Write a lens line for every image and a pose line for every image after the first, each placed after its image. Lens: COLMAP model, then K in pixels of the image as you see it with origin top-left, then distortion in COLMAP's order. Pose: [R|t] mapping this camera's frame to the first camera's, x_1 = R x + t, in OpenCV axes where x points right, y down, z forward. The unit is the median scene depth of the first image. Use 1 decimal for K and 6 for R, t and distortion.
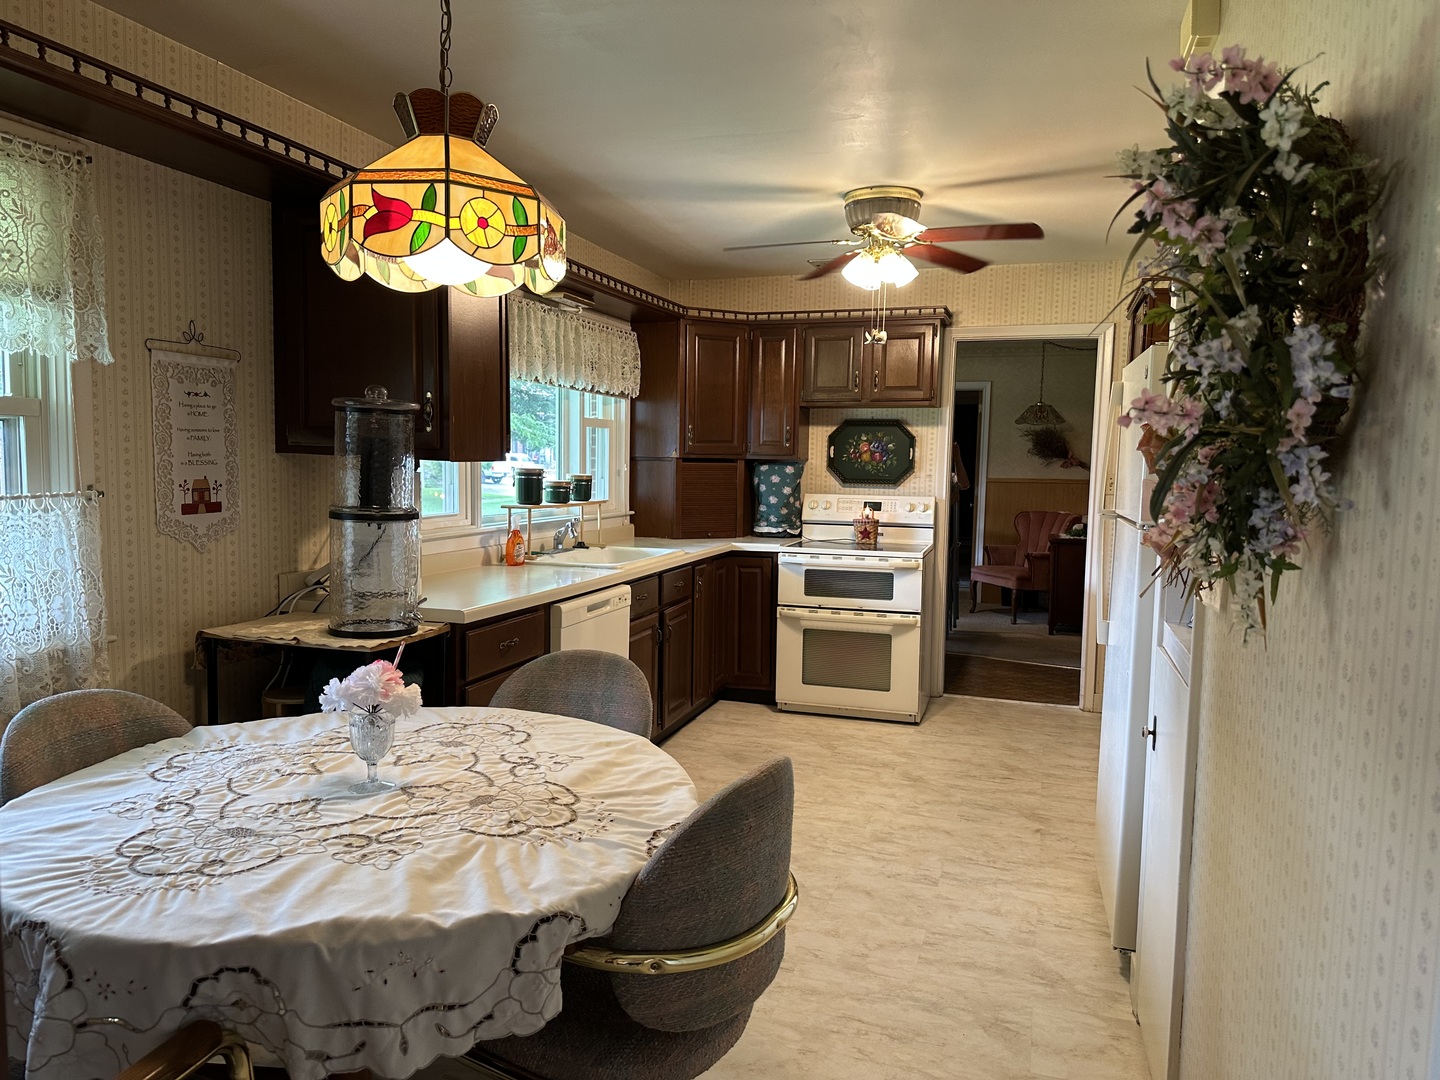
lens RADIAL K [[1018.4, 0, 720.0], [0, 1018.4, 540.0], [0, 0, 1]] dist [0.087550, -0.123061]
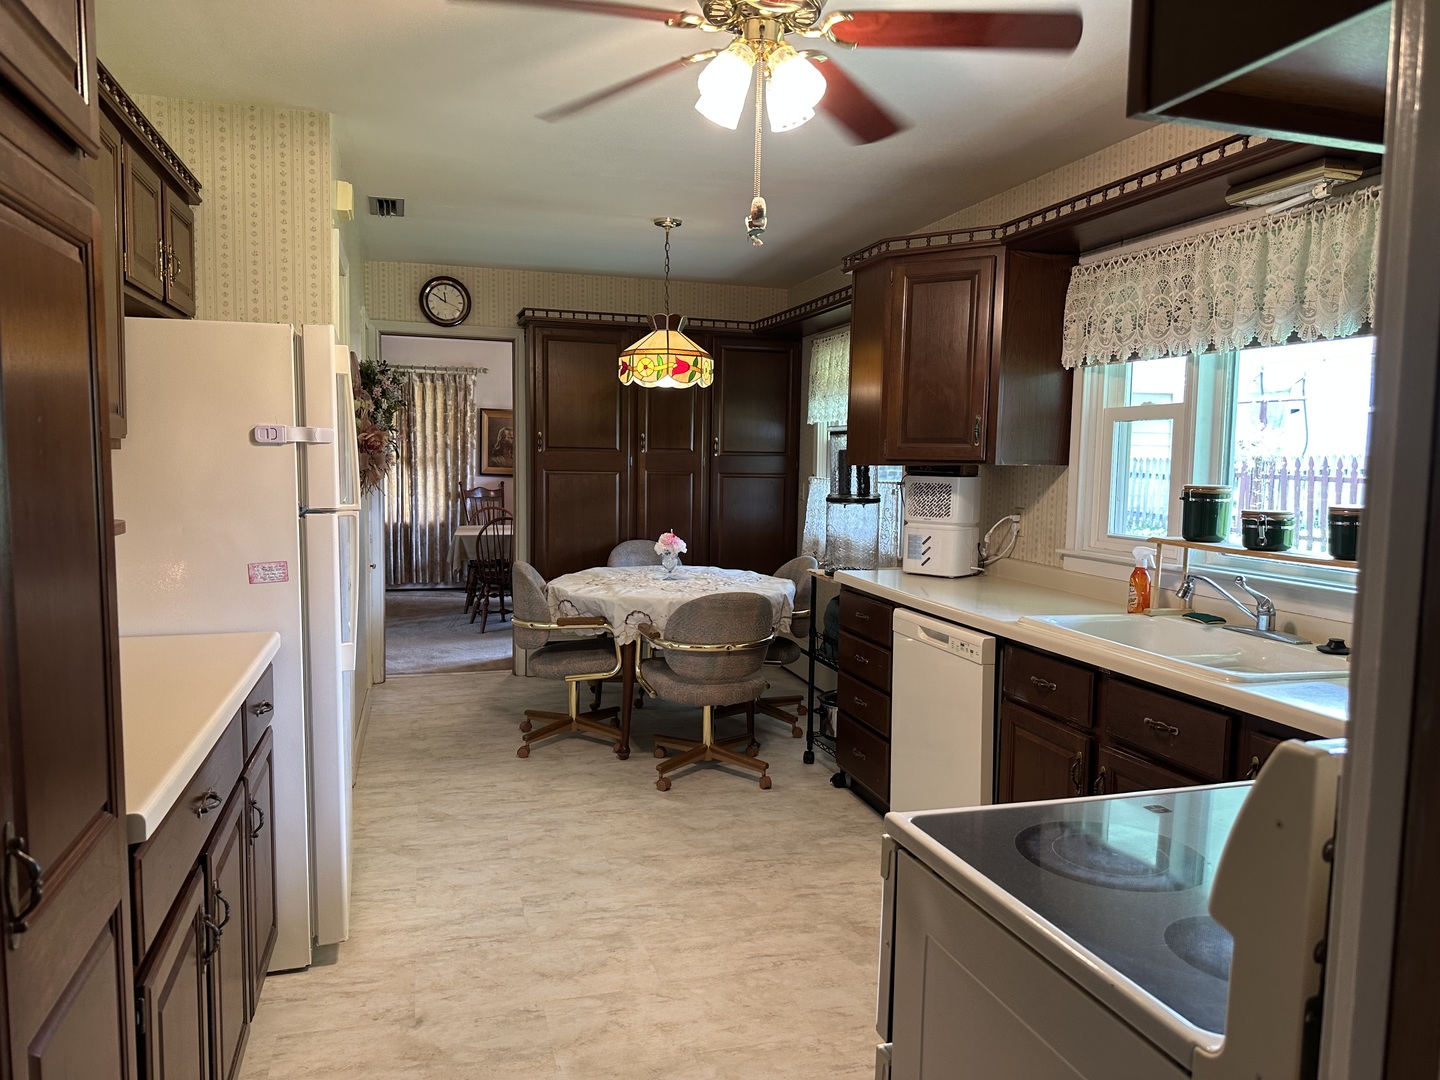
lens RADIAL K [[1018.4, 0, 720.0], [0, 1018.4, 540.0], [0, 0, 1]] dist [0.087550, -0.123061]
pose [[-0.825467, 0.019000, -0.564131, 0.507392], [-0.077242, 0.986229, 0.146241, -0.124672], [0.559141, 0.164292, -0.812631, 1.566091]]
